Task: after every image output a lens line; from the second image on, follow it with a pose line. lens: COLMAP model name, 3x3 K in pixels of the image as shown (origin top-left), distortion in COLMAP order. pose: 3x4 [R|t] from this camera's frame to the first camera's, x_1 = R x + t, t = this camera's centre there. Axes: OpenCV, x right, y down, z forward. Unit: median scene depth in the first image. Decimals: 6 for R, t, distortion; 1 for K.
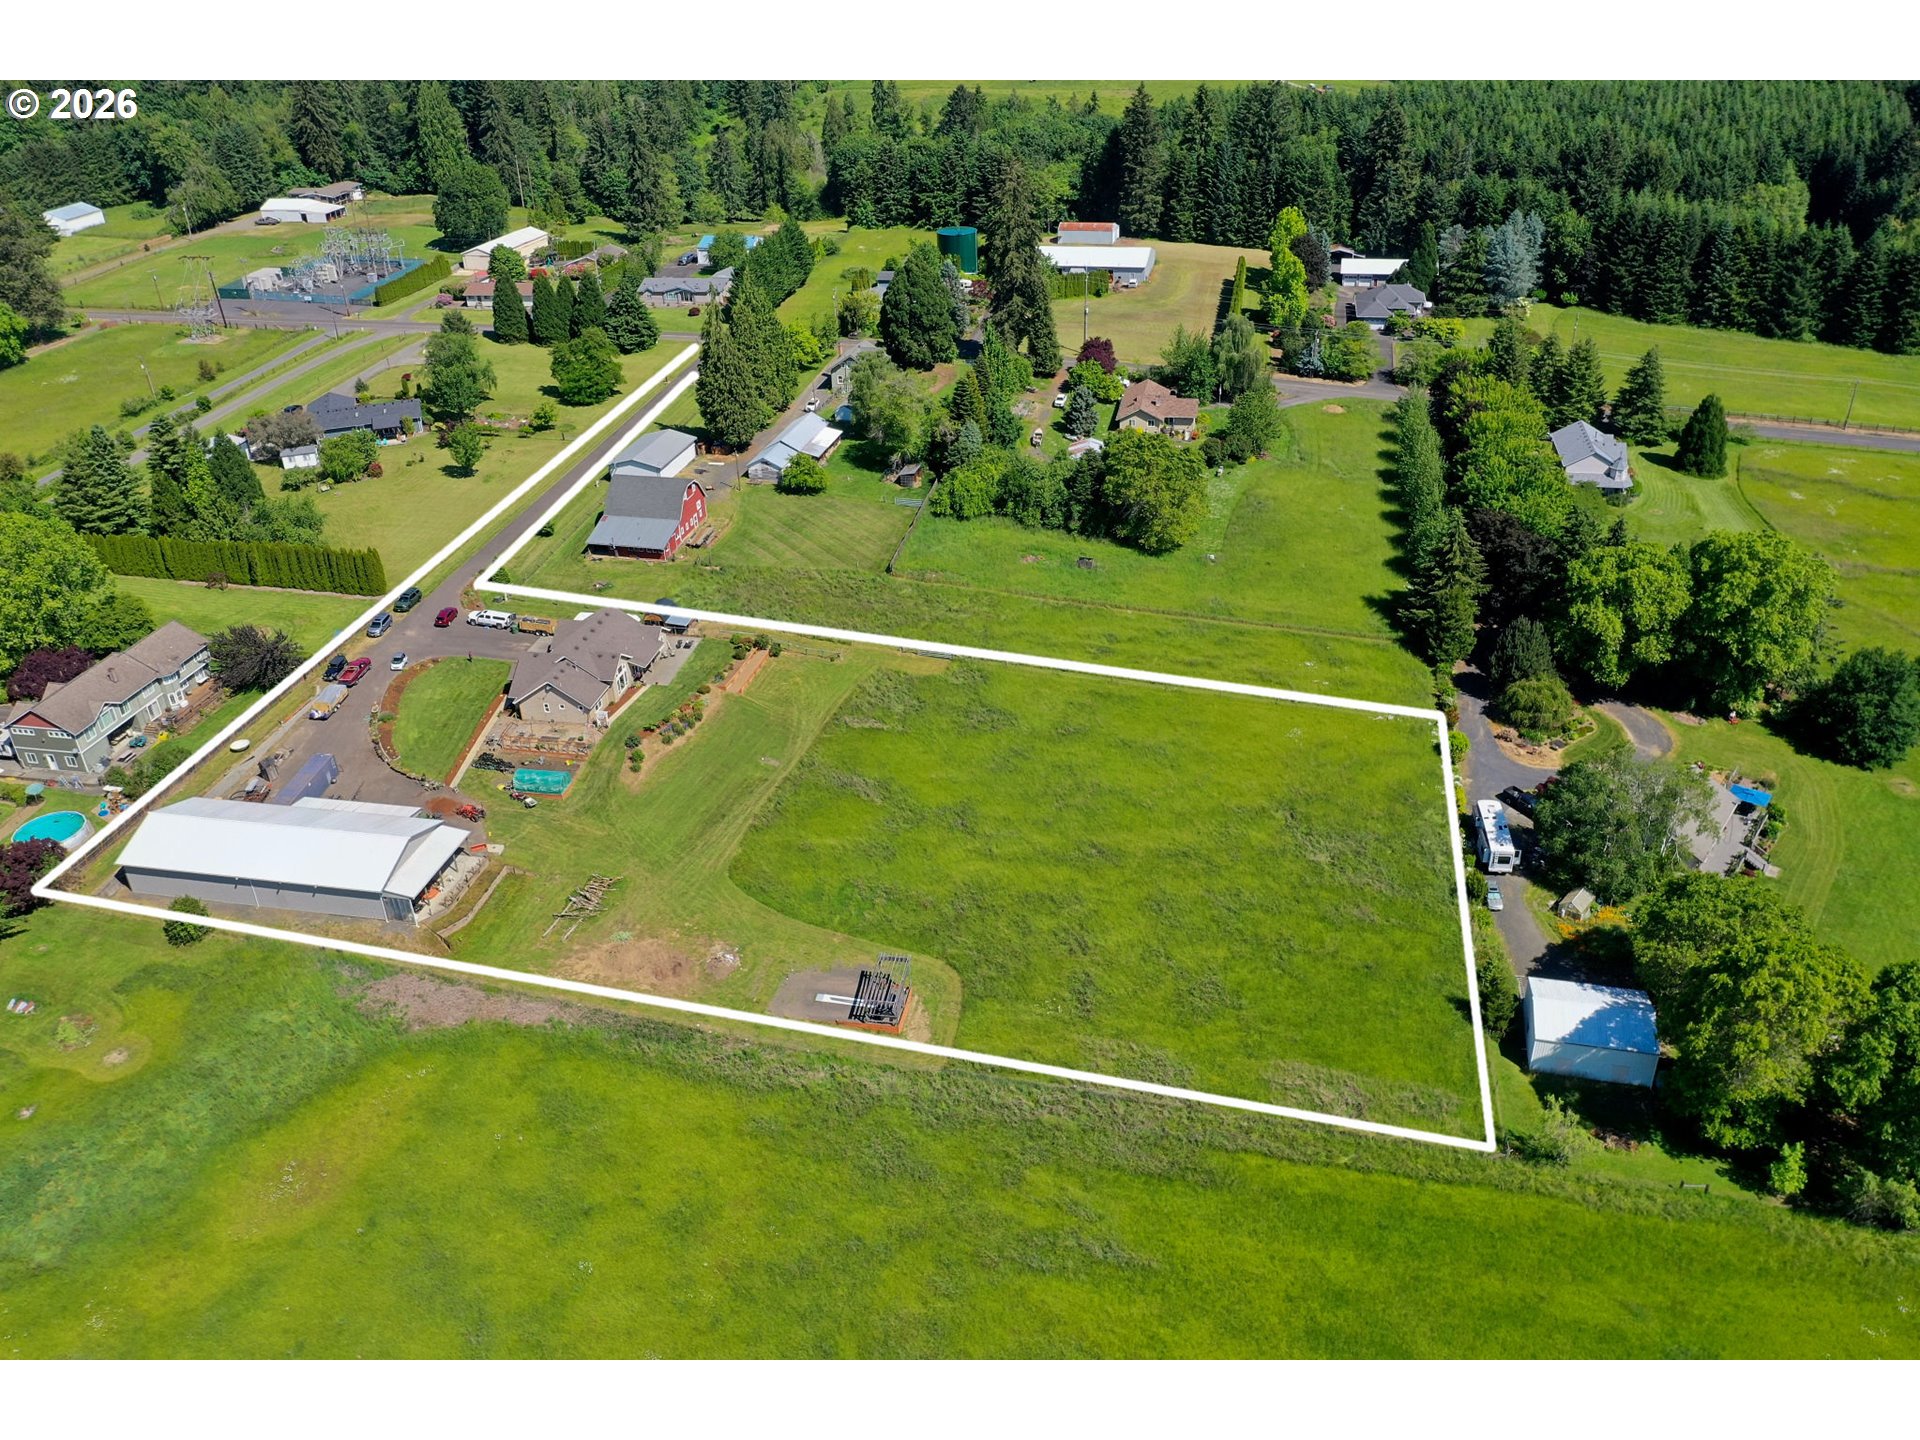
lens RADIAL K [[1517.1, 0, 955.1], [0, 1517.1, 718.8], [0, 0, 1]] dist [-0.007987, -0.008578]
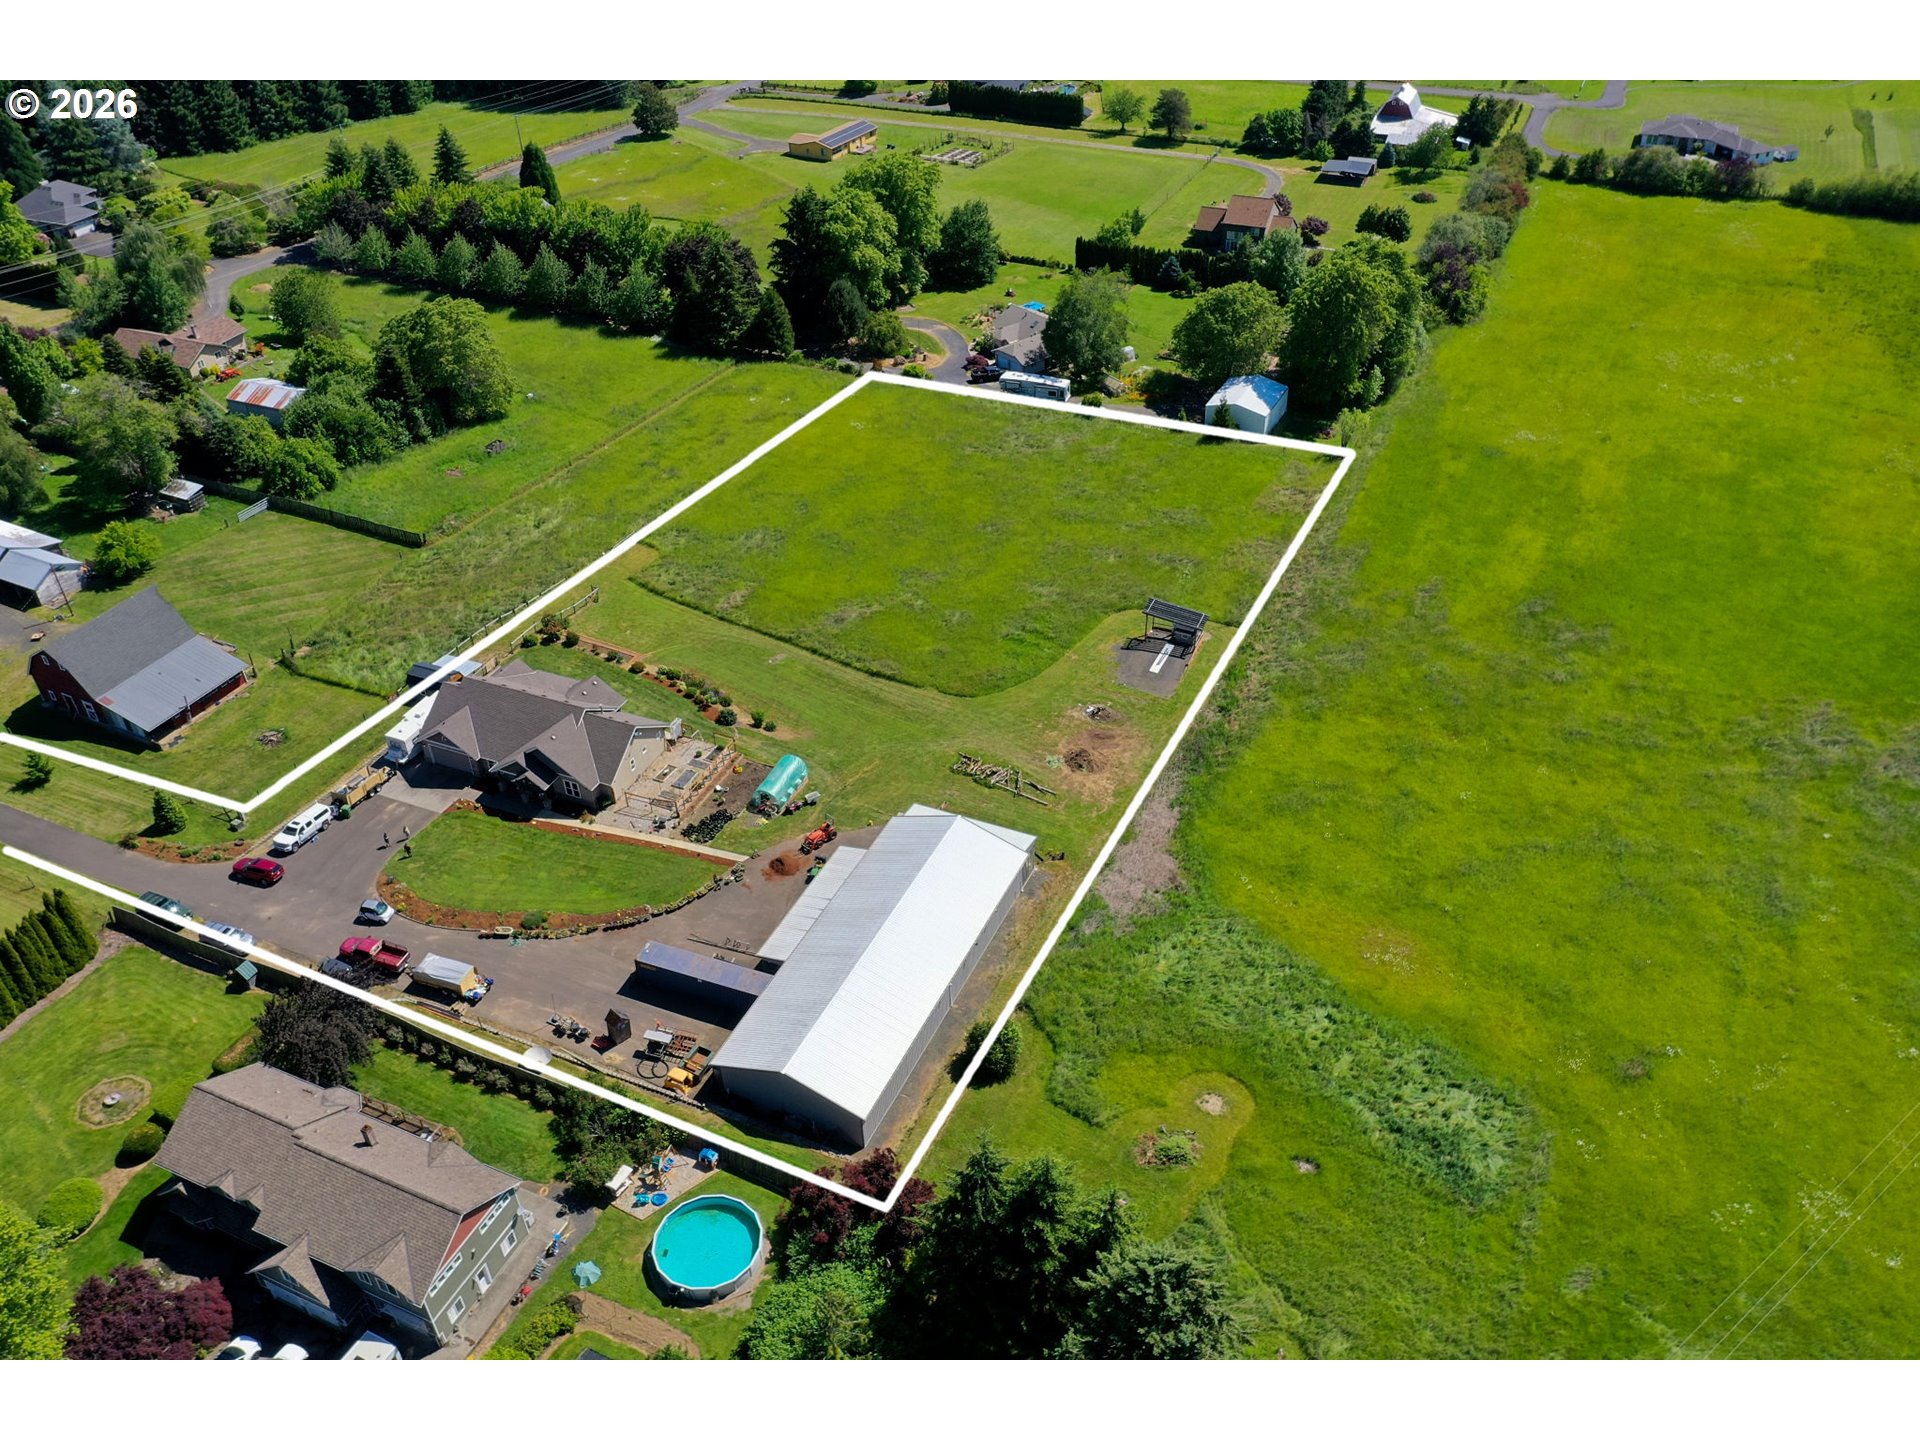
lens RADIAL K [[1511.6, 0, 952.2], [0, 1511.6, 723.9], [0, 0, 1]] dist [-0.006917, 0.007061]
pose [[0.217056, -0.562167, 0.798032, -0.747887], [0.503228, 0.764958, 0.401996, -0.223782], [-0.836450, 0.314337, 0.448937, 0.454694]]
